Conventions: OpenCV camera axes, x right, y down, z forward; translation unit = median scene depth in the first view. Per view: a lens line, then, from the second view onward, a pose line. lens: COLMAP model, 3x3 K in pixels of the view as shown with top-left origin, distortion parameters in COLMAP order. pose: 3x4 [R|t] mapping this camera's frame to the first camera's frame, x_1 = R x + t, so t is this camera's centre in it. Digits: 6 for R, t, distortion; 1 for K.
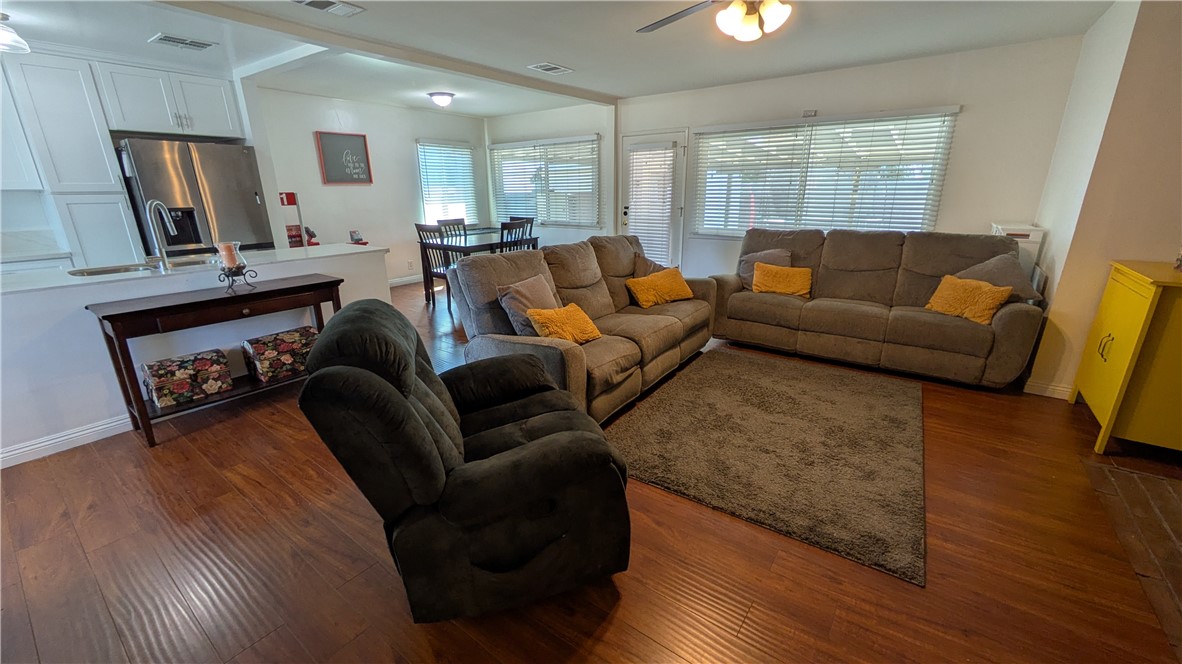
lens RADIAL K [[473.5, 0, 591.0], [0, 473.5, 332.0], [0, 0, 1]] dist [-0.001101, -0.000121]
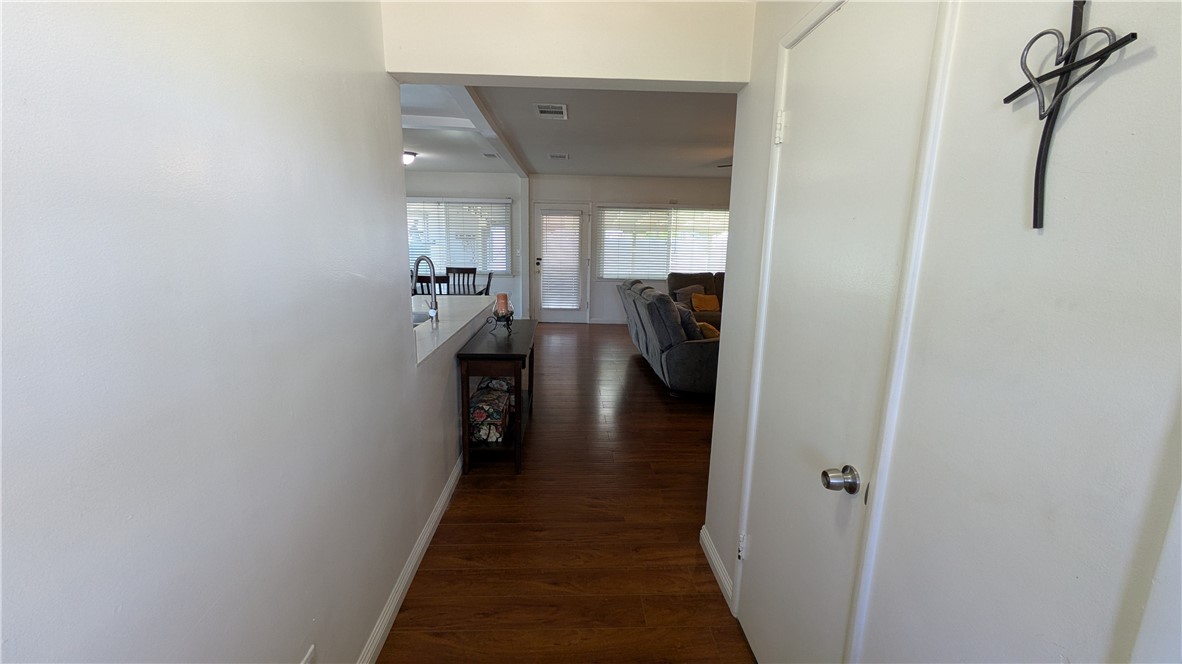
lens RADIAL K [[468.8, 0, 591.0], [0, 468.8, 332.0], [0, 0, 1]] dist [-0.001140, -0.000434]
pose [[0.770235, -0.099383, 0.629969, -0.676022], [0.160973, 0.986096, -0.041249, -0.005715], [-0.617111, 0.133180, 0.775524, 0.002294]]
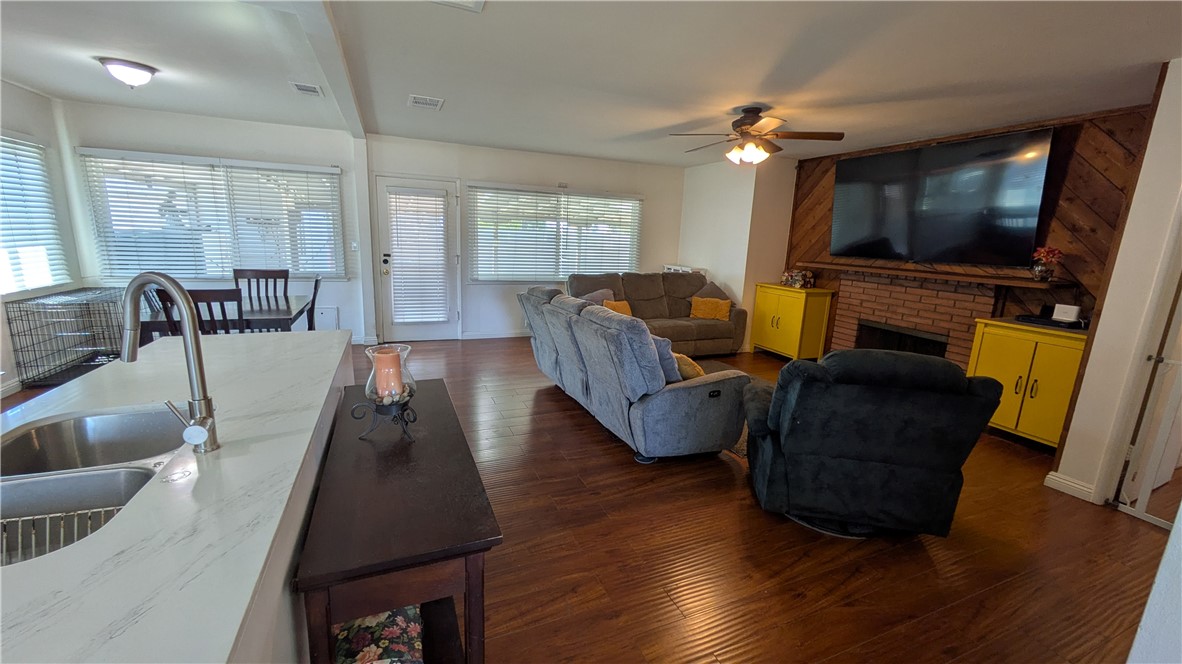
lens RADIAL K [[468.8, 0, 591.0], [0, 468.8, 332.0], [0, 0, 1]] dist [-0.001140, -0.000434]
pose [[0.504938, -0.145687, 0.850772, -0.555145], [0.208350, 0.977079, 0.043659, -0.091391], [-0.837632, 0.155213, 0.523719, 0.276685]]
